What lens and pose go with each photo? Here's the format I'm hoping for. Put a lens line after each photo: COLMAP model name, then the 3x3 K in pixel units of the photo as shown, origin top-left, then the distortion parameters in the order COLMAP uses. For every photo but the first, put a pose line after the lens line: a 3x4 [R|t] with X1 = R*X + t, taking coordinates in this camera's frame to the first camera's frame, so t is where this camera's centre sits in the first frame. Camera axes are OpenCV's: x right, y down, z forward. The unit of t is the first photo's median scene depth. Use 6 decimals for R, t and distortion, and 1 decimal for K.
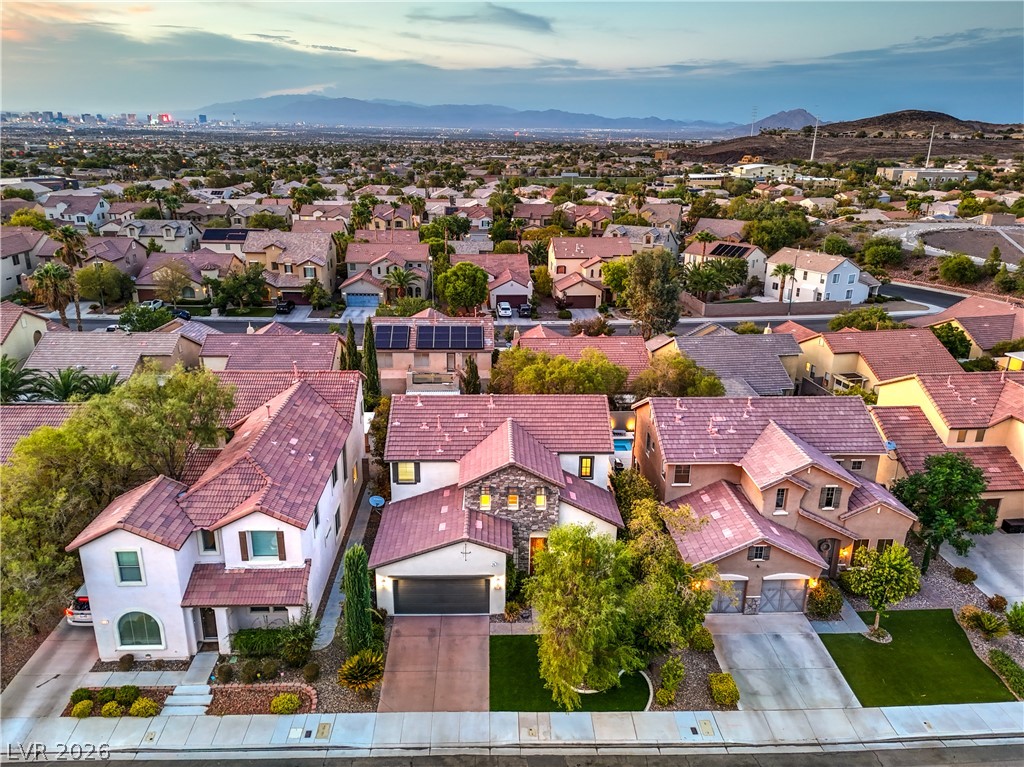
lens RADIAL K [[760.9, 0, 512.0], [0, 760.9, 383.5], [0, 0, 1]] dist [0.067881, -0.056370]
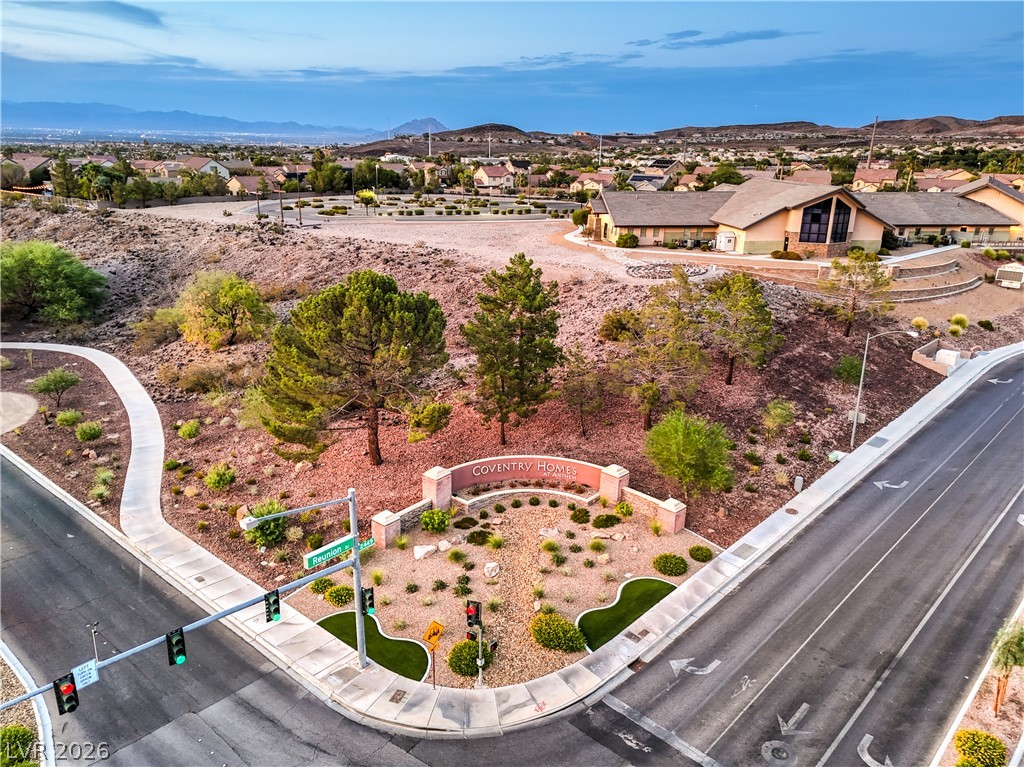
lens RADIAL K [[760.9, 0, 512.0], [0, 760.9, 383.5], [0, 0, 1]] dist [0.067881, -0.056370]
pose [[0.905438, -0.124606, 0.405777, -0.260609], [0.127288, 0.991654, 0.020490, 0.287942], [-0.404943, 0.033098, 0.913743, -0.849655]]
